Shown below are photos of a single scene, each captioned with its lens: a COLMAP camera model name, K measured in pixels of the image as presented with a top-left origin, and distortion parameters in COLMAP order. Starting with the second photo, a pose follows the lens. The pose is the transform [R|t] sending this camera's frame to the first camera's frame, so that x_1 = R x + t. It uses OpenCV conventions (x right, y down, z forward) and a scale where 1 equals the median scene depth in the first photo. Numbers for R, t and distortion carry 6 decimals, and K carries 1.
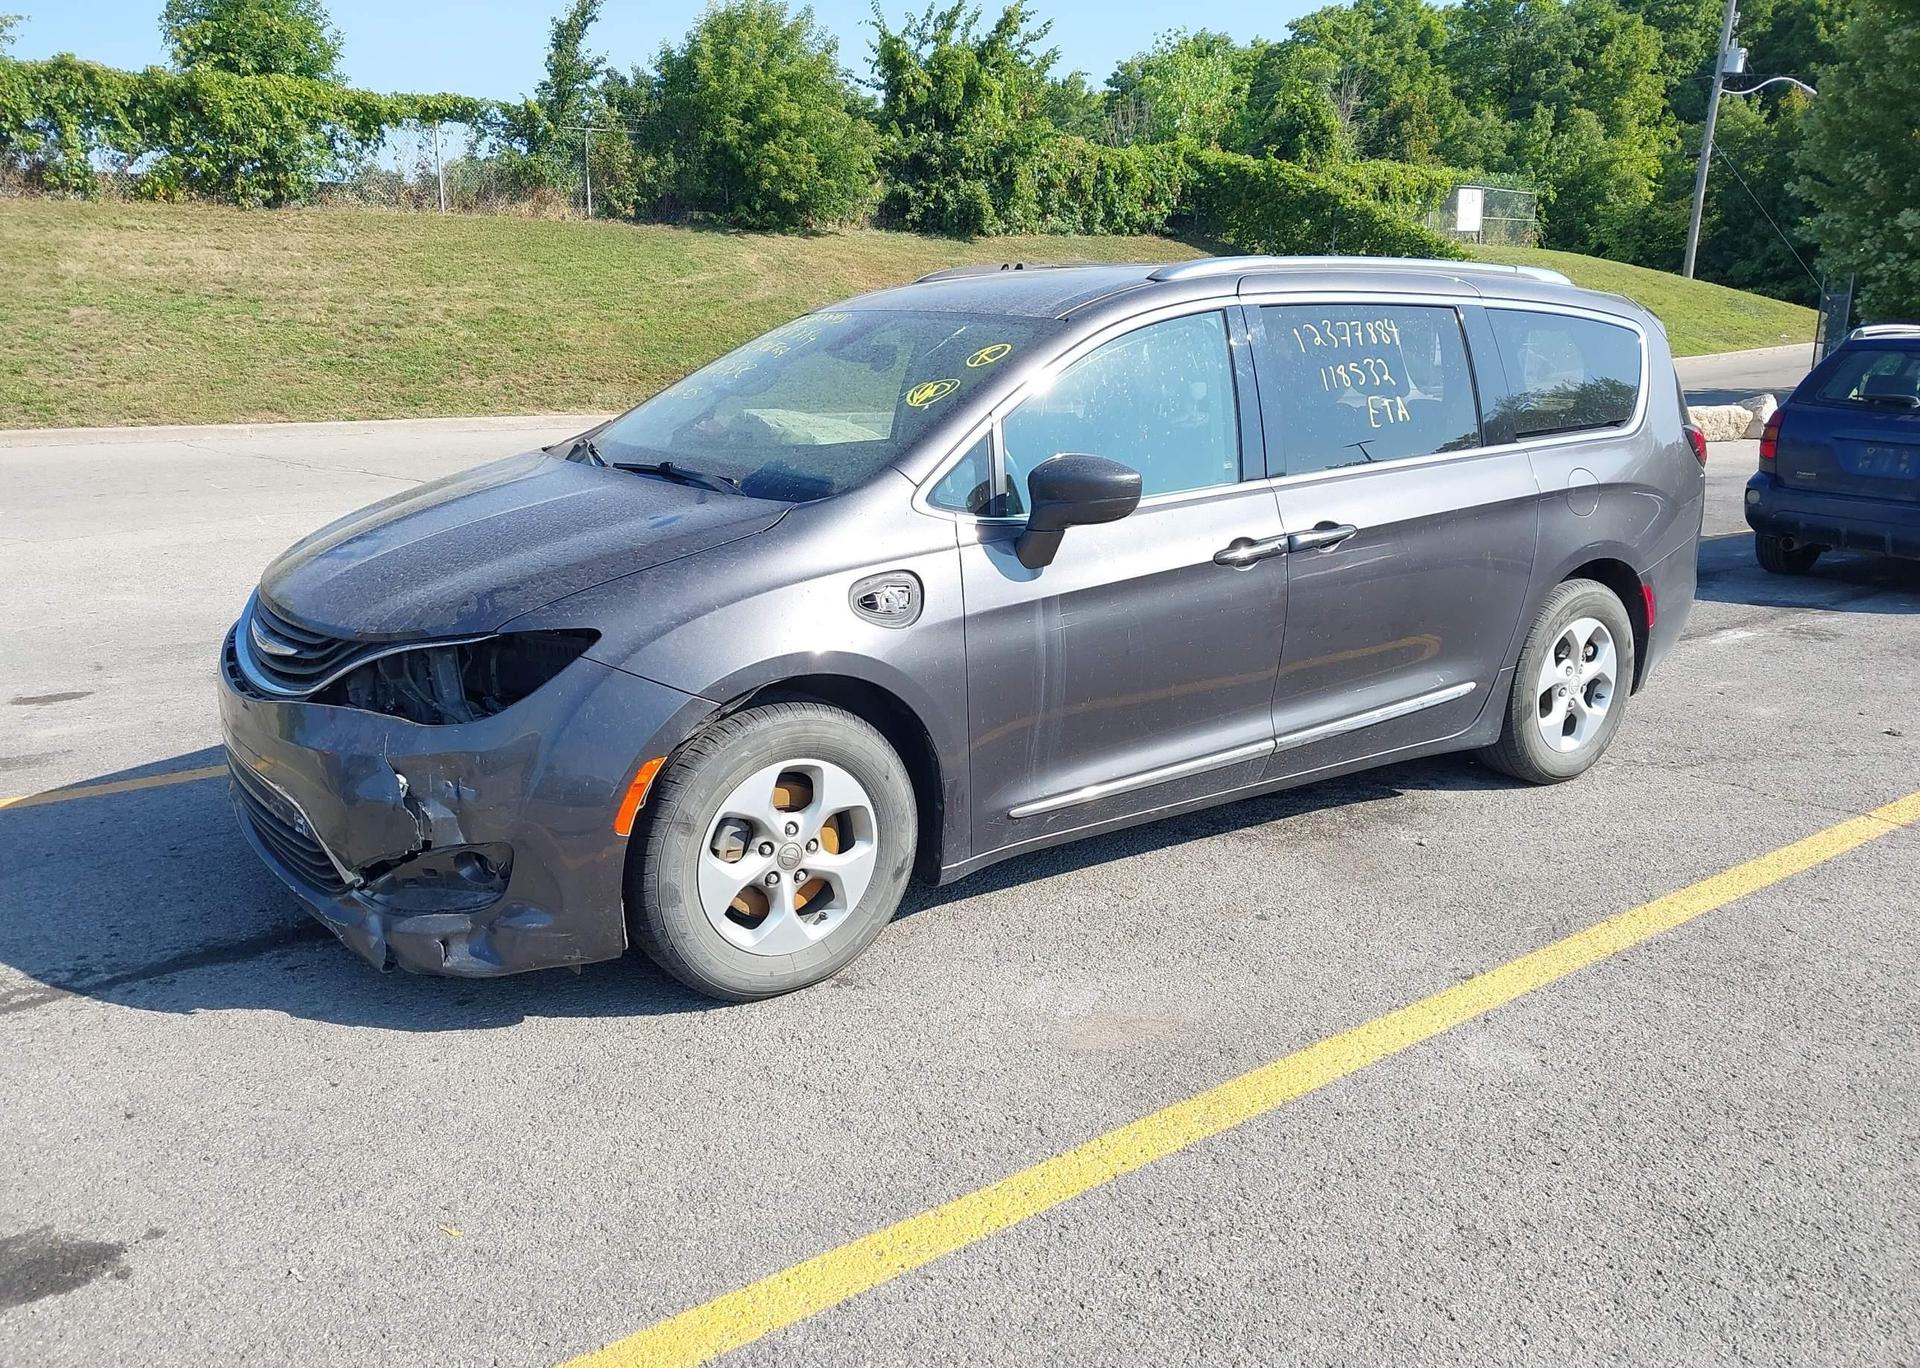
lens RADIAL K [[1512.9, 0, 963.7], [0, 1512.9, 679.9], [0, 0, 1]] dist [0.024591, -0.035089]
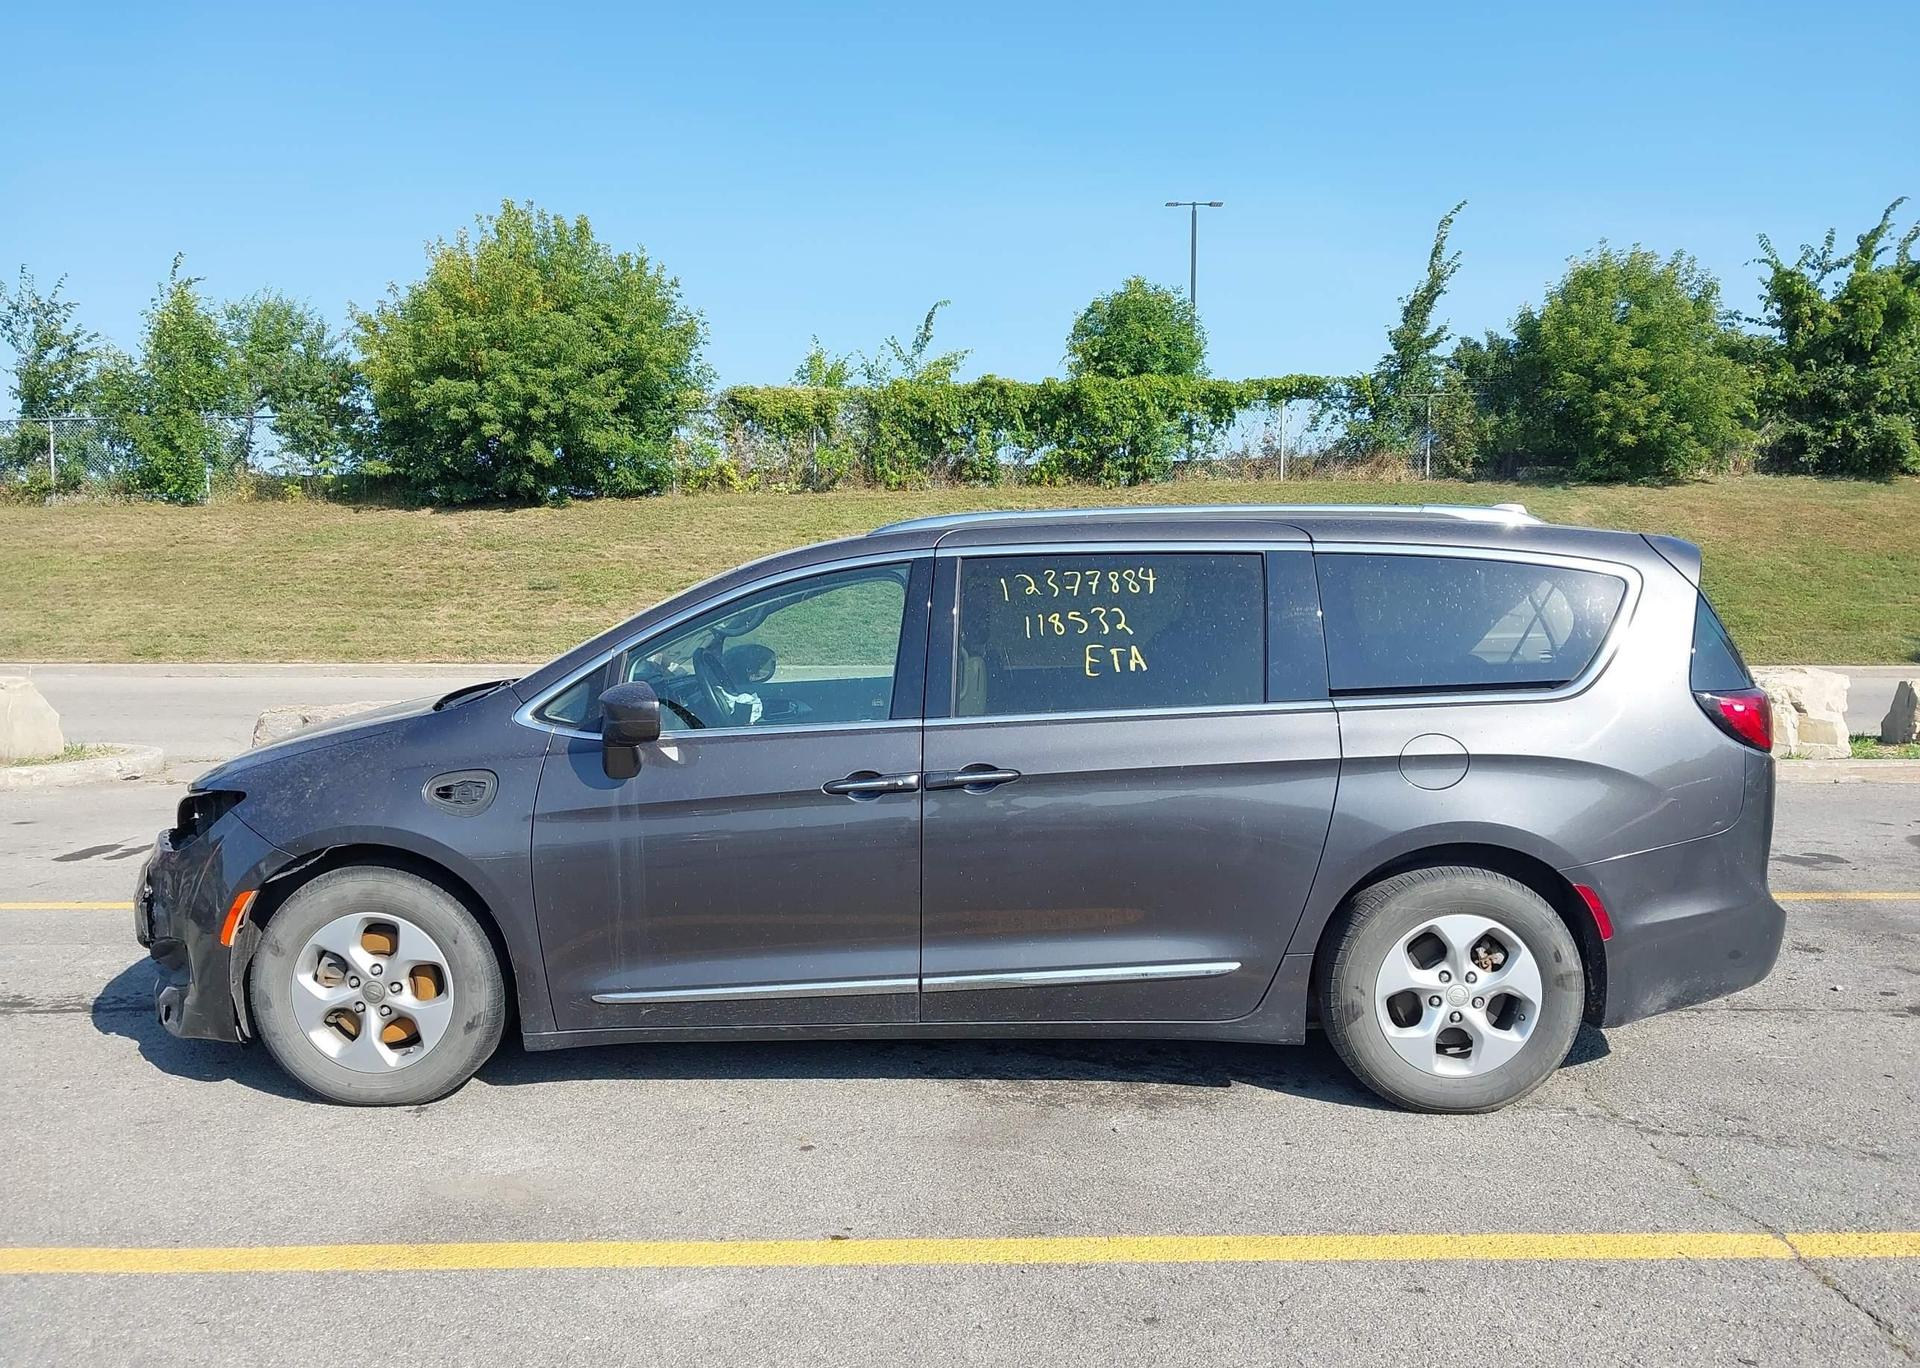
lens RADIAL K [[1512.9, 0, 961.0], [0, 1512.9, 687.7], [0, 0, 1]] dist [0.024591, -0.035089]
pose [[0.804618, 0.033564, -0.592844, 0.658976], [-0.127806, 0.984790, -0.117707, -0.029243], [0.579876, 0.170478, 0.796669, 0.155749]]
